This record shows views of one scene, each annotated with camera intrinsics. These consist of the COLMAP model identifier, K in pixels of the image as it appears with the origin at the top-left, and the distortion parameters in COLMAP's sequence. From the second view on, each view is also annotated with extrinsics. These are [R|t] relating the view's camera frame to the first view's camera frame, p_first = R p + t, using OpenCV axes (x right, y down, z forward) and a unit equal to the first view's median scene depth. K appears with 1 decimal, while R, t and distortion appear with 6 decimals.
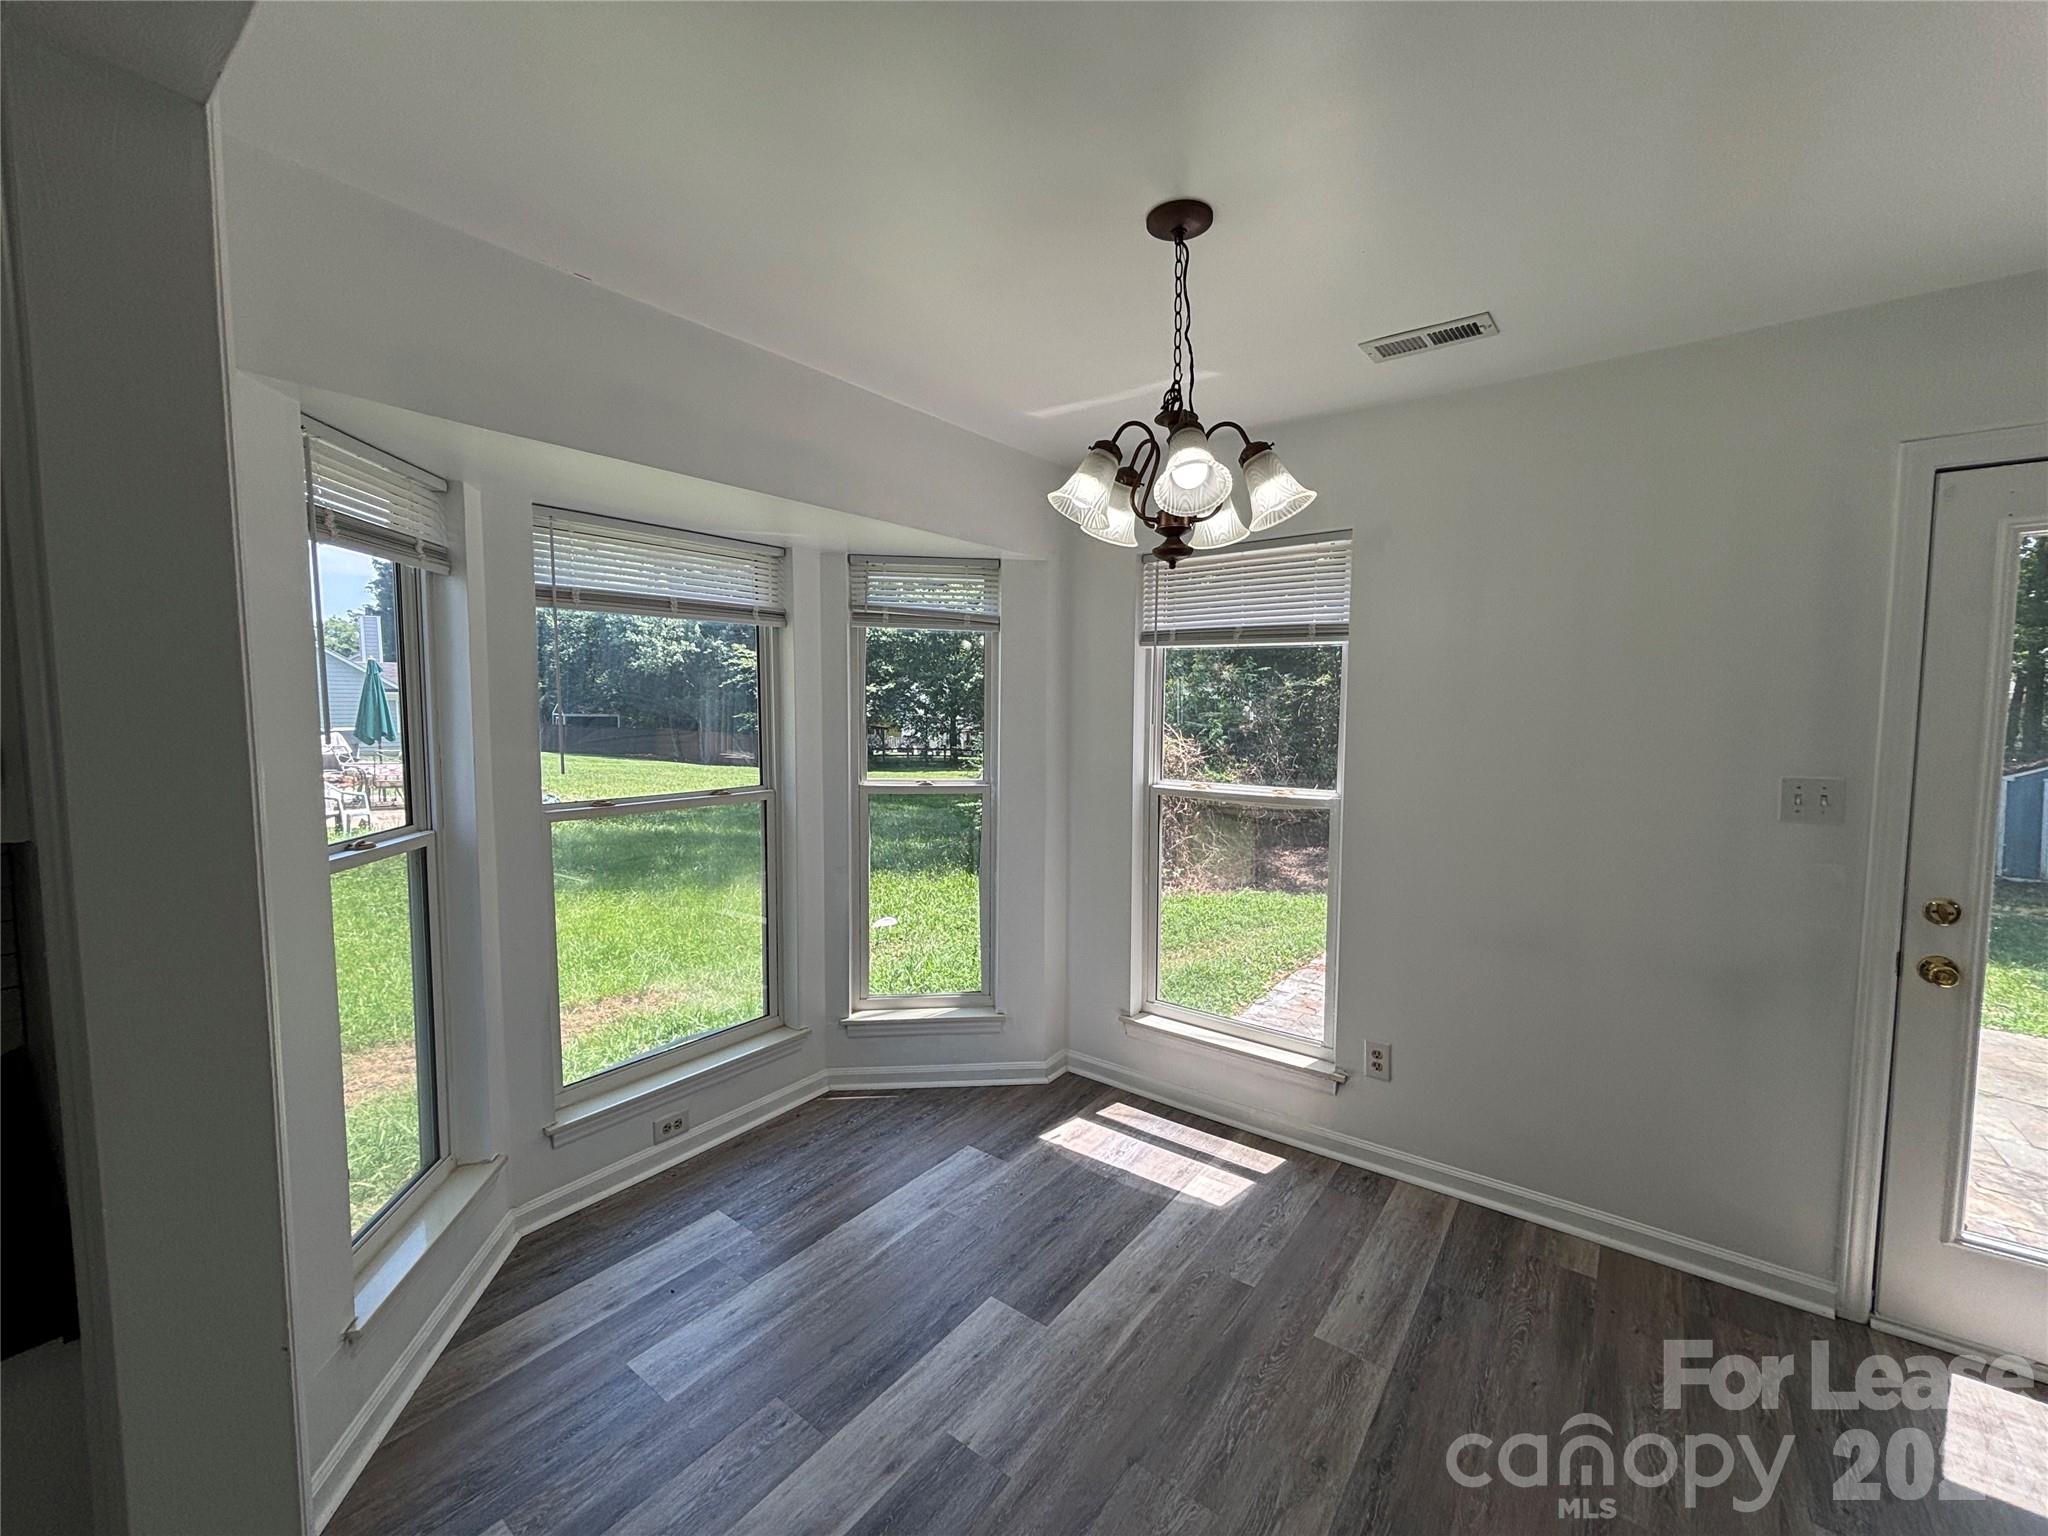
lens RADIAL K [[832.6, 0, 1017.9], [0, 832.6, 768.2], [0, 0, 1]] dist [0.000615, -0.000301]
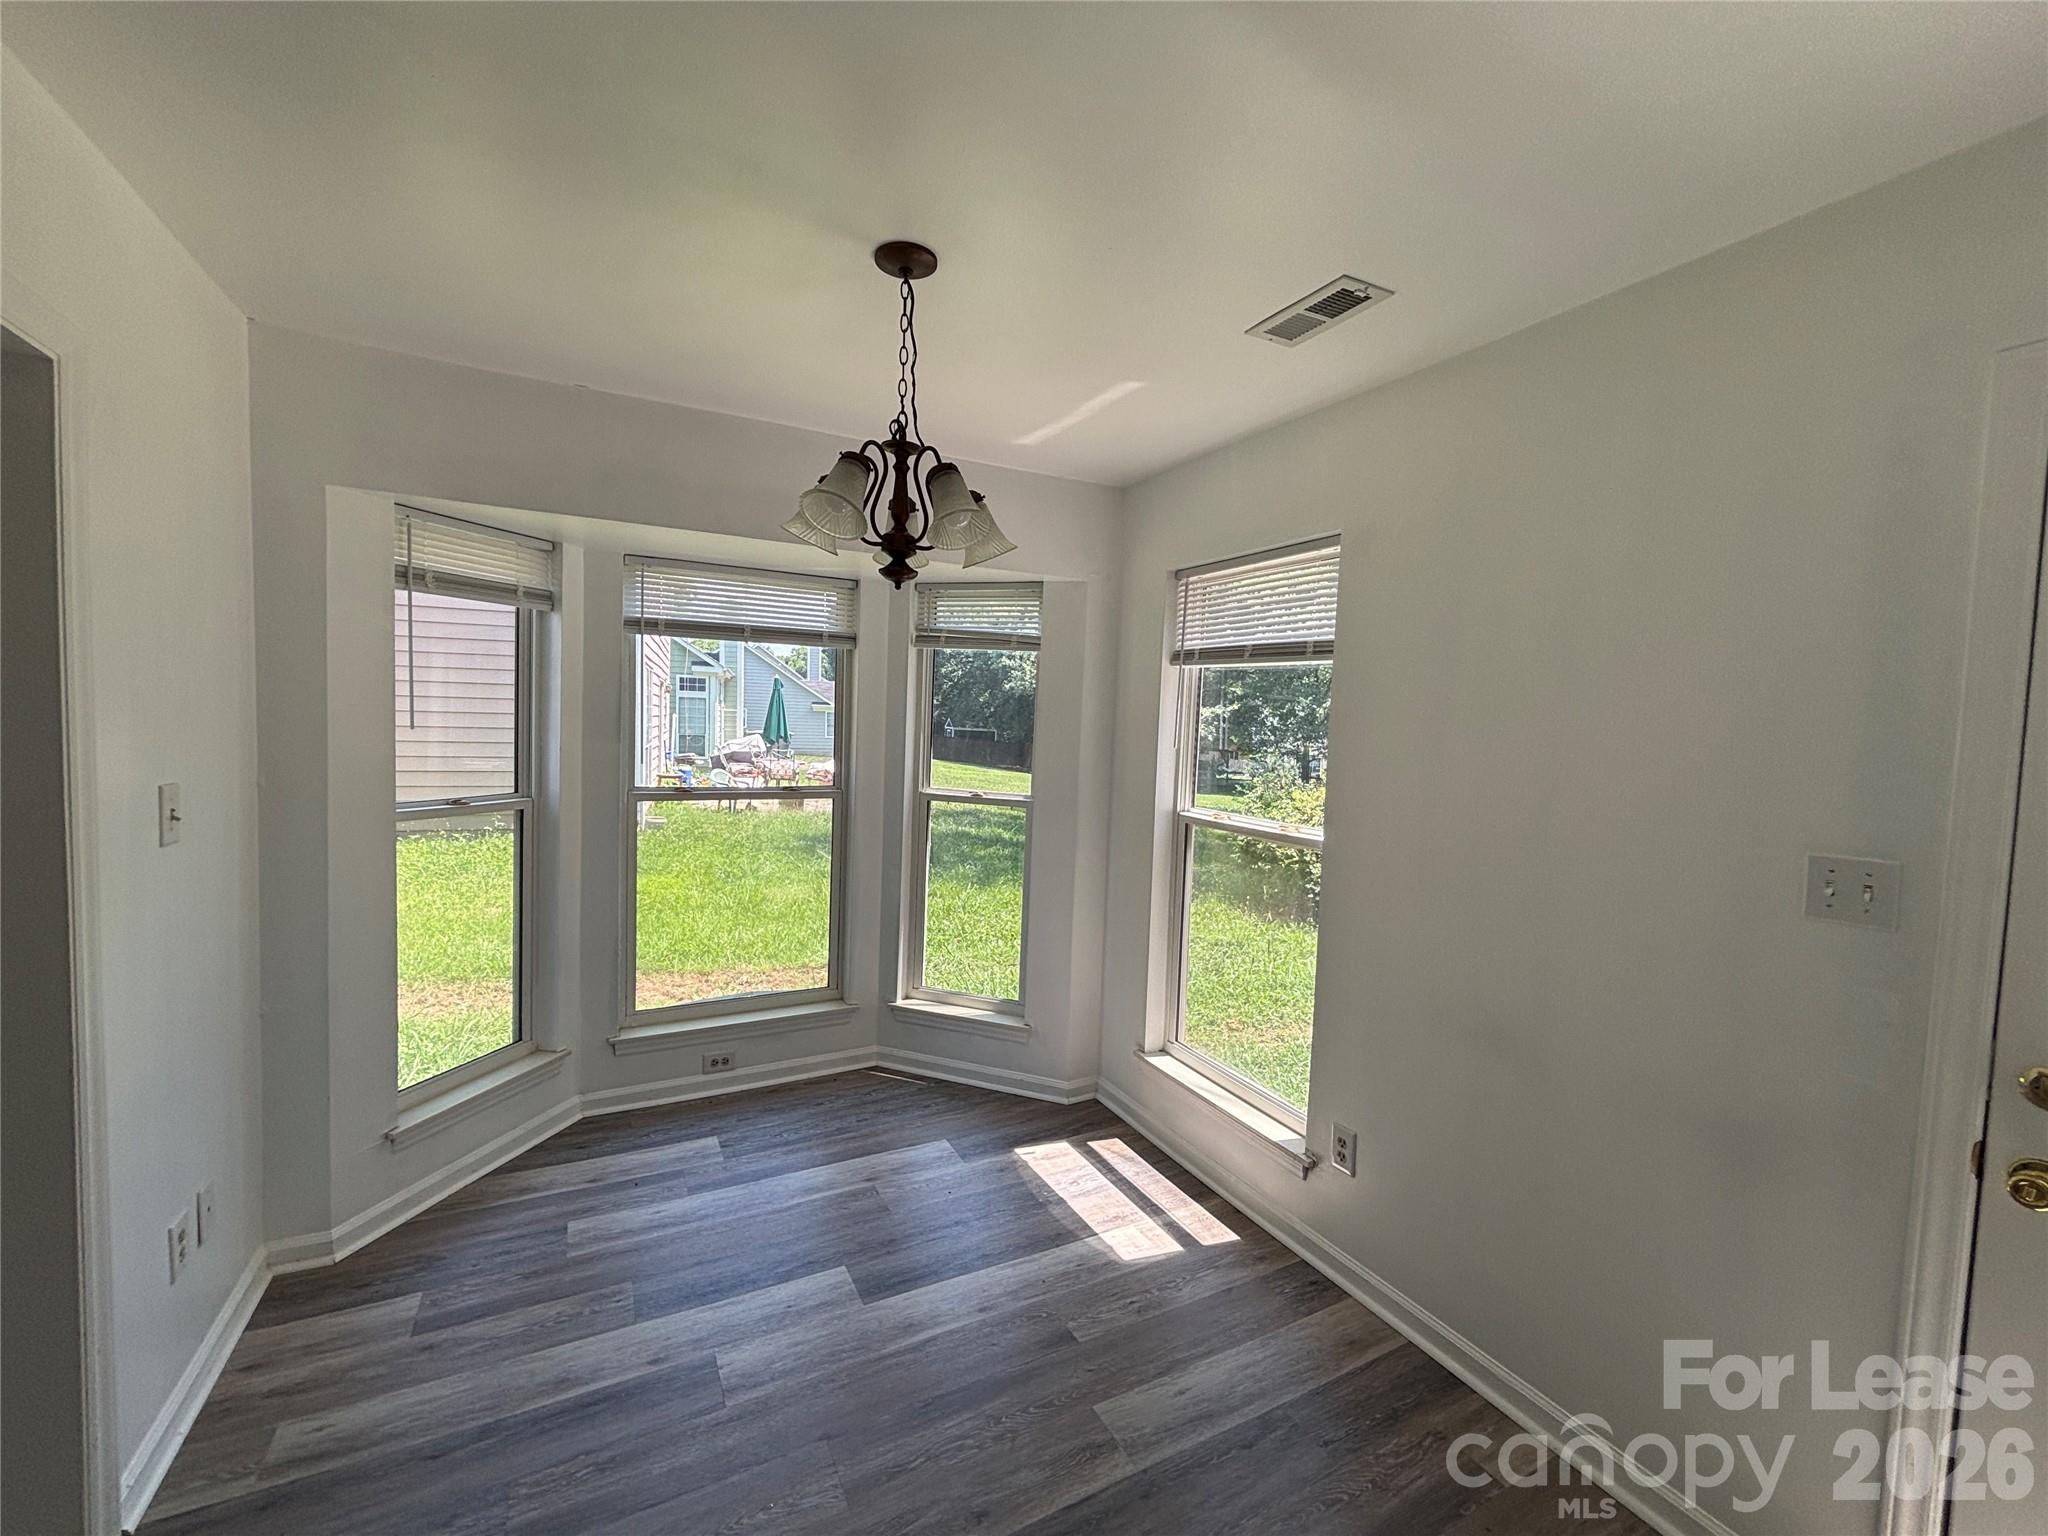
lens RADIAL K [[832.6, 0, 1022.7], [0, 832.6, 767.9], [0, 0, 1]] dist [0.000615, -0.000301]
pose [[0.906262, 0.053384, -0.419332, 0.466583], [-0.064629, 0.997829, -0.012645, -0.007327], [0.417747, 0.038561, 0.907745, 0.073441]]
